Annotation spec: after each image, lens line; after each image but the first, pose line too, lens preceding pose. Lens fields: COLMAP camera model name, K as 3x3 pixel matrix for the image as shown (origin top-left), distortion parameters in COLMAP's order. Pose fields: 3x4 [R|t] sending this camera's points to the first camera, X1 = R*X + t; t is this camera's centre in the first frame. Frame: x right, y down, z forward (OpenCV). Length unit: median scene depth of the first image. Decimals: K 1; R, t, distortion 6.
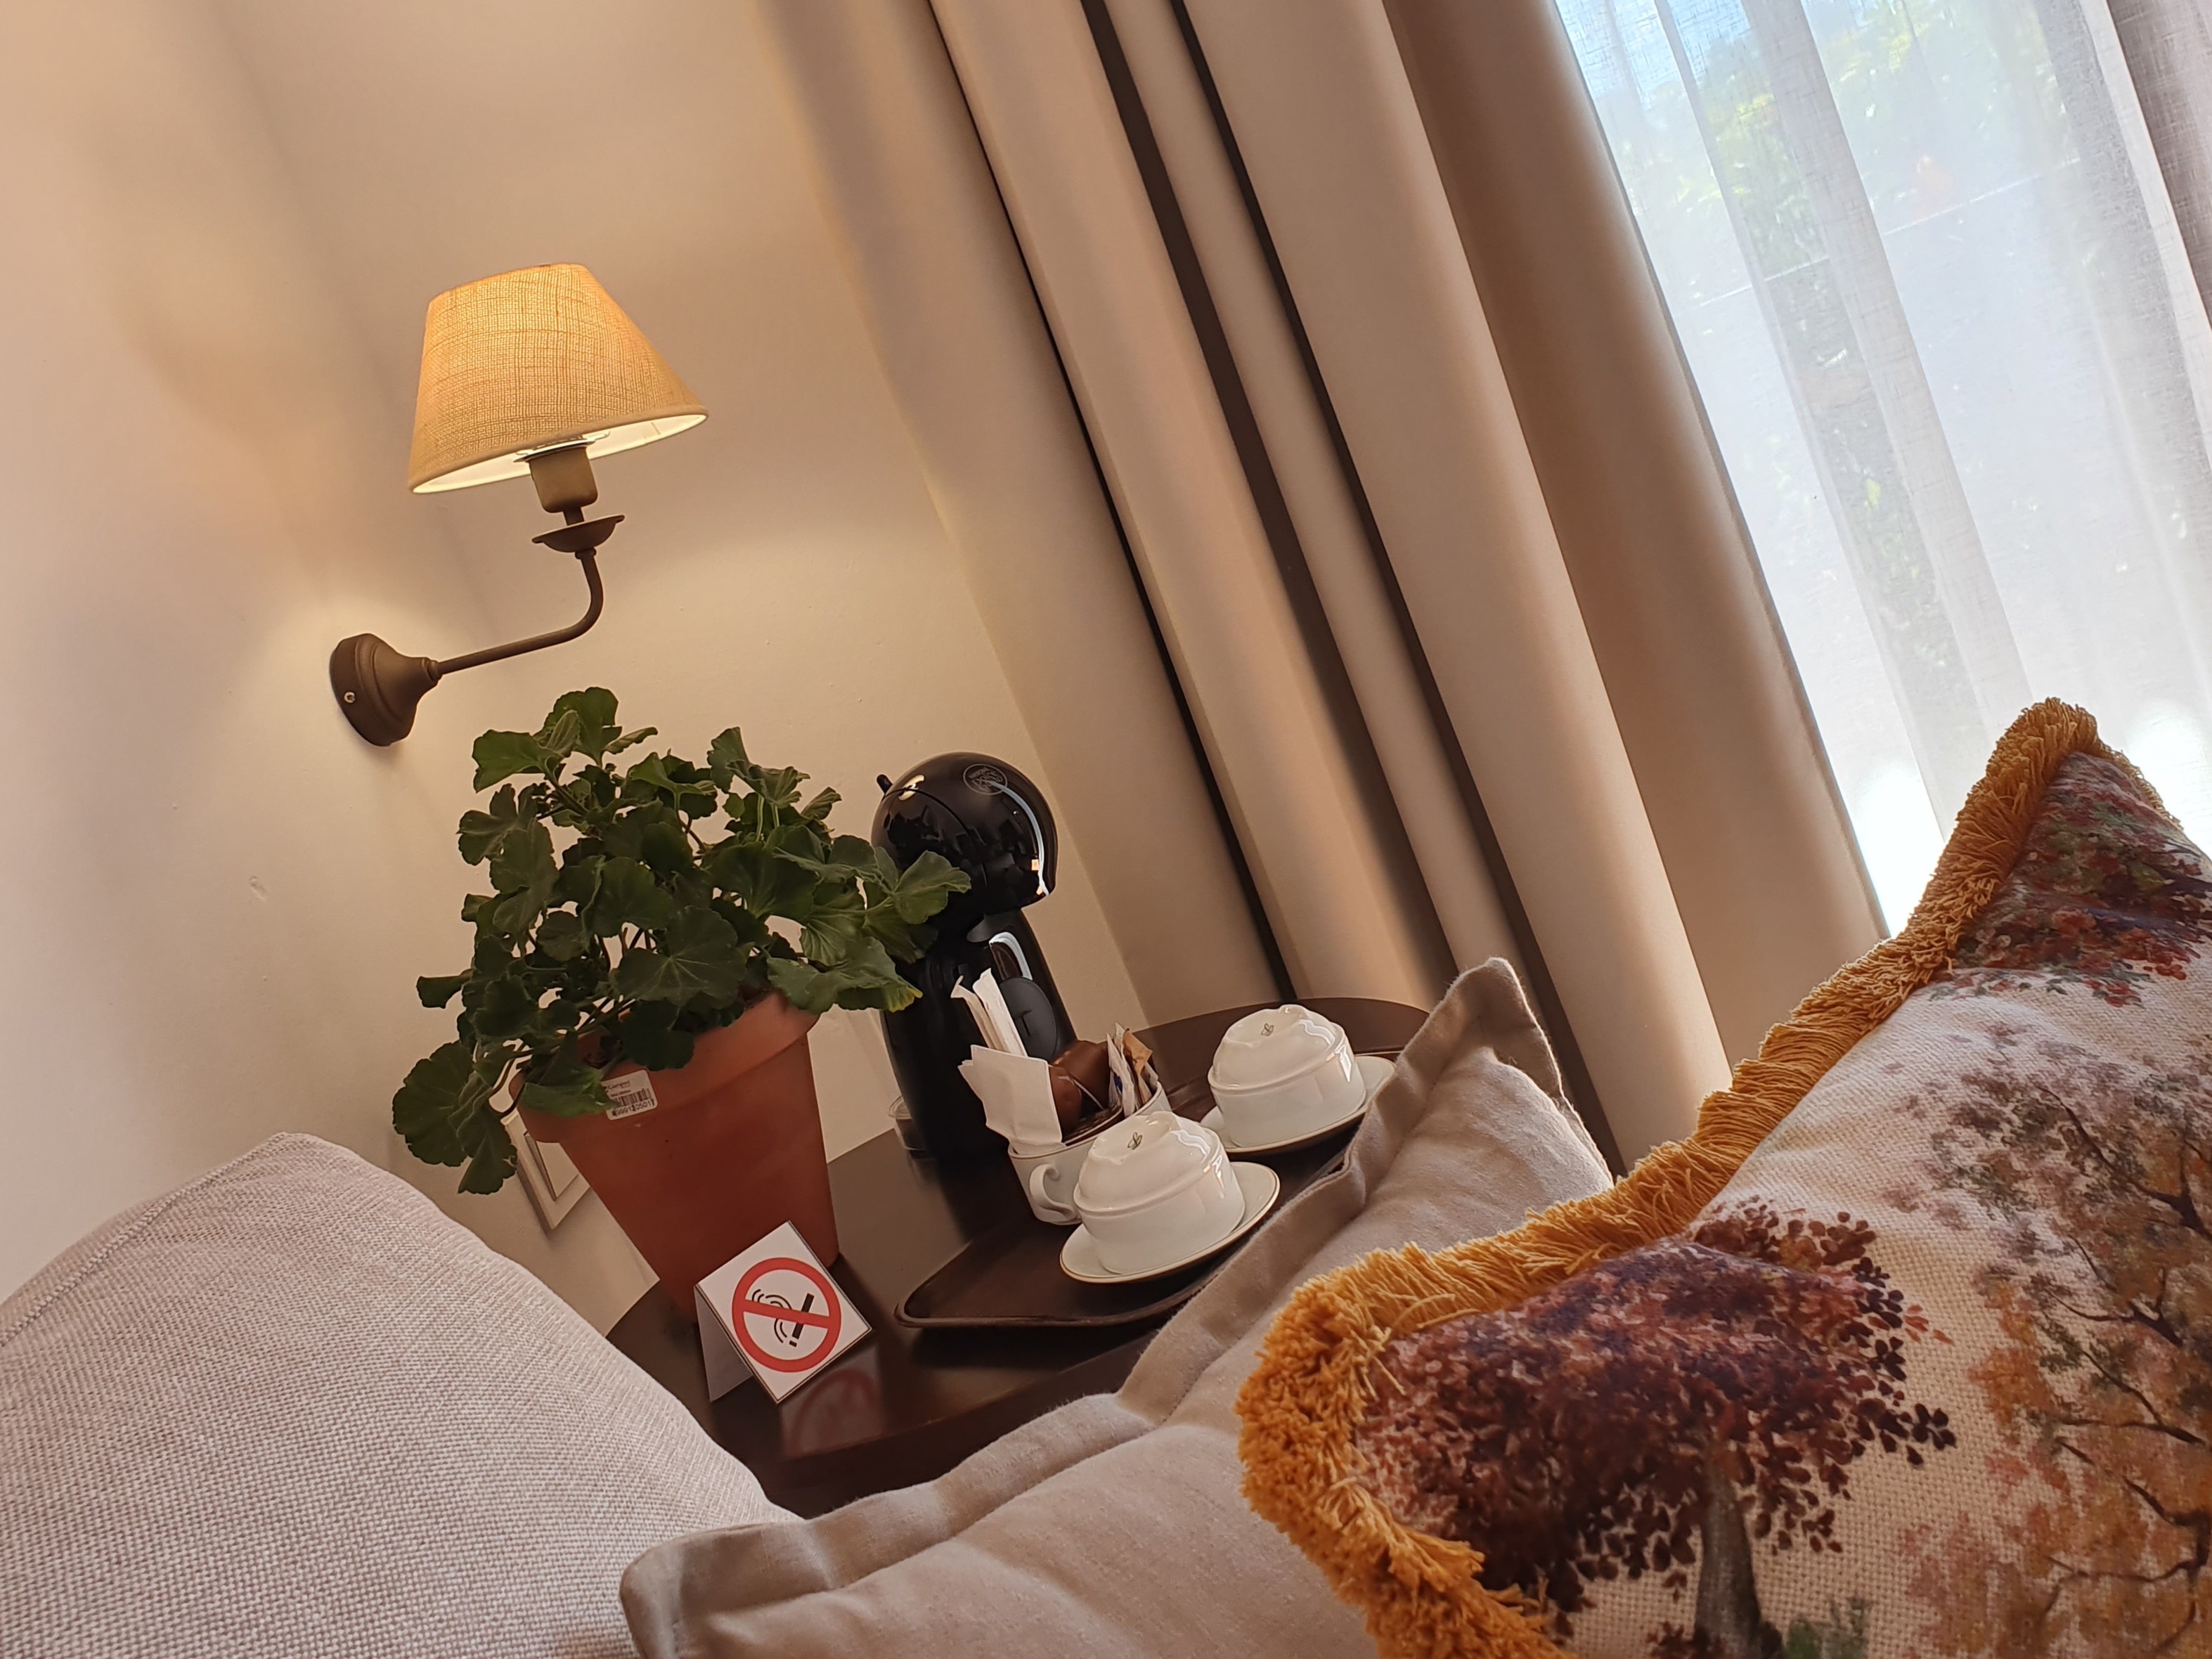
lens RADIAL K [[2000.0, 0, 1106.0], [0, 2000.0, 829.5], [0, 0, 1]] dist [0.027158, 0.004520]
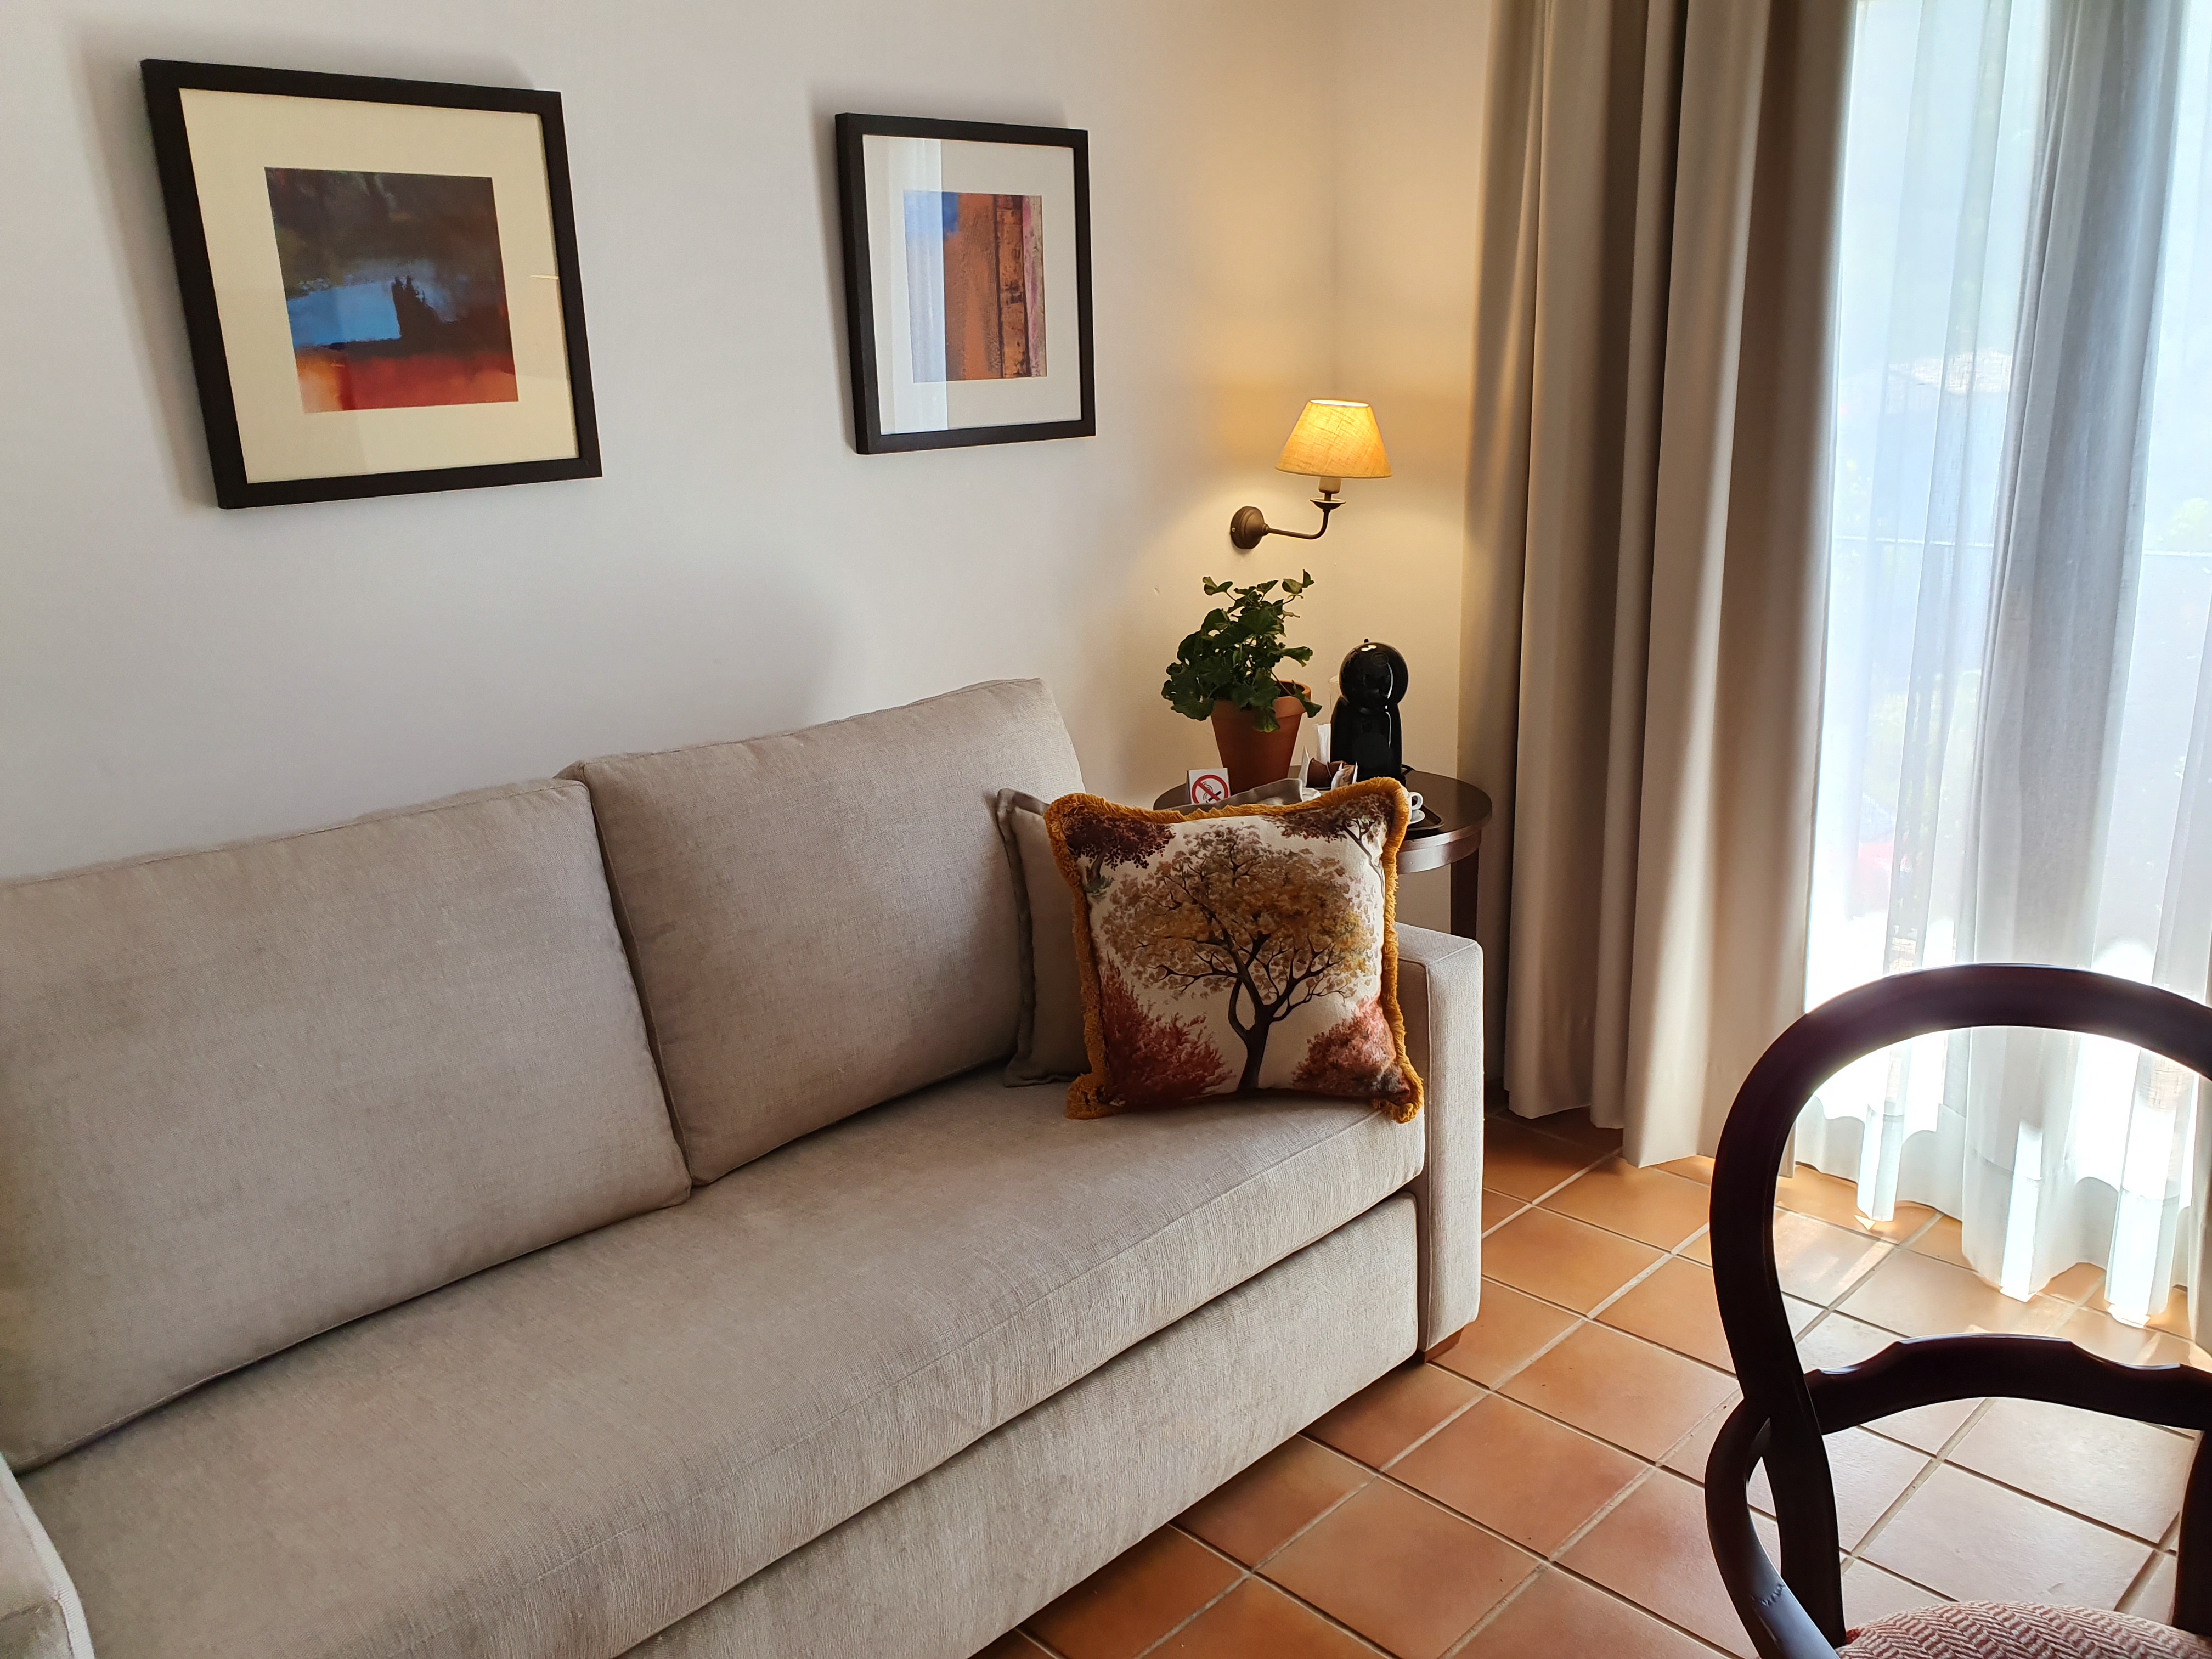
lens RADIAL K [[1999.9, 0, 1106.0], [0, 1999.9, 829.5], [0, 0, 1]] dist [0.027158, 0.004520]
pose [[0.698338, 0.466279, -0.543054, 2.848348], [-0.313523, 0.881312, 0.353542, -1.478155], [0.643450, -0.076631, 0.761643, -2.828249]]
